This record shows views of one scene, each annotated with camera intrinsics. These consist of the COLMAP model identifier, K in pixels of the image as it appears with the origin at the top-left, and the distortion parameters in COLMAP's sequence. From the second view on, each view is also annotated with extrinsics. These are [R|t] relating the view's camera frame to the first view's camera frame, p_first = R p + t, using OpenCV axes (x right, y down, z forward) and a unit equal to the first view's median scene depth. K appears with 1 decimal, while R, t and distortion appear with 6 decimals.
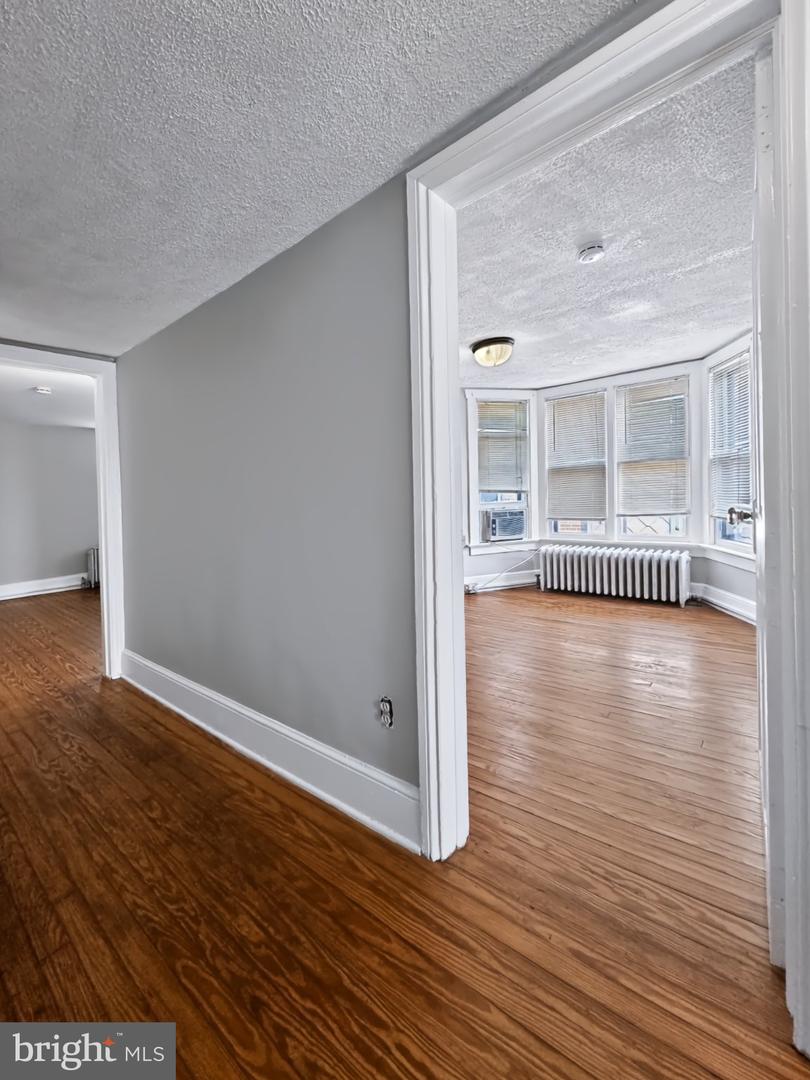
lens RADIAL K [[430.8, 0, 398.7], [0, 430.8, 529.8], [0, 0, 1]] dist [0.000185, 0.000180]
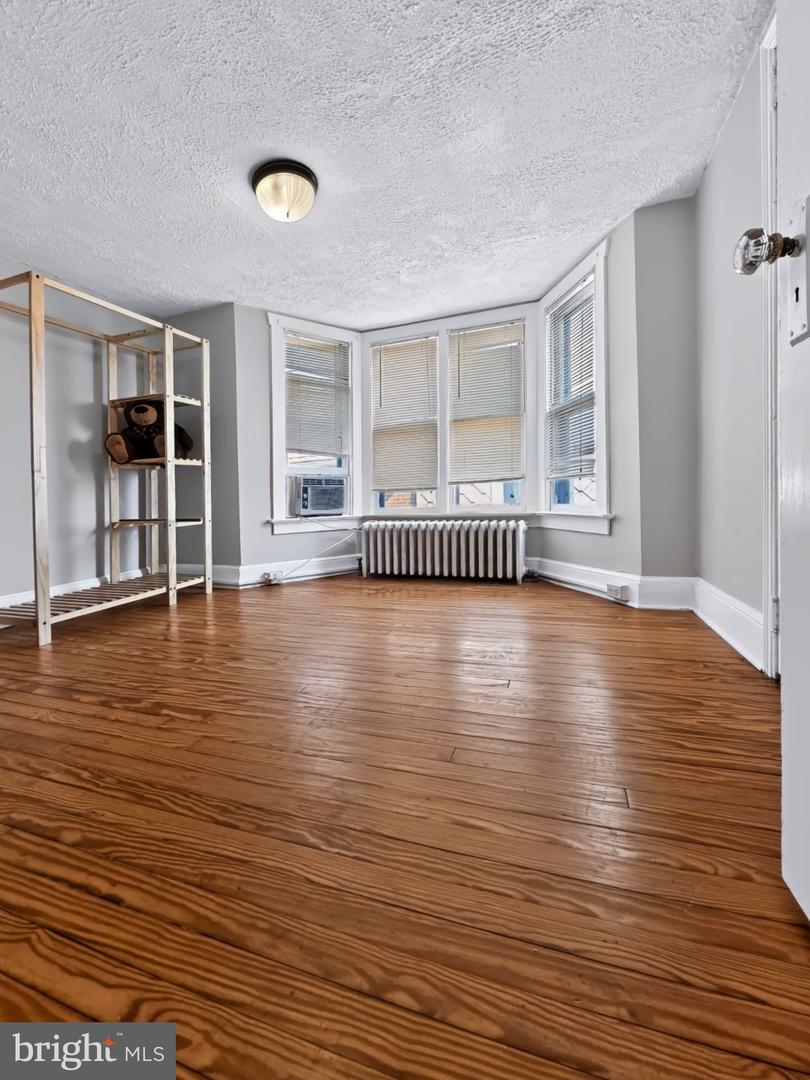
lens RADIAL K [[430.8, 0, 410.2], [0, 430.8, 537.9], [0, 0, 1]] dist [0.000185, 0.000180]
pose [[0.921433, 0.009738, 0.388415, 0.111847], [-0.007221, 0.999942, -0.007942, 0.082477], [-0.388470, 0.004513, 0.921450, 0.257175]]
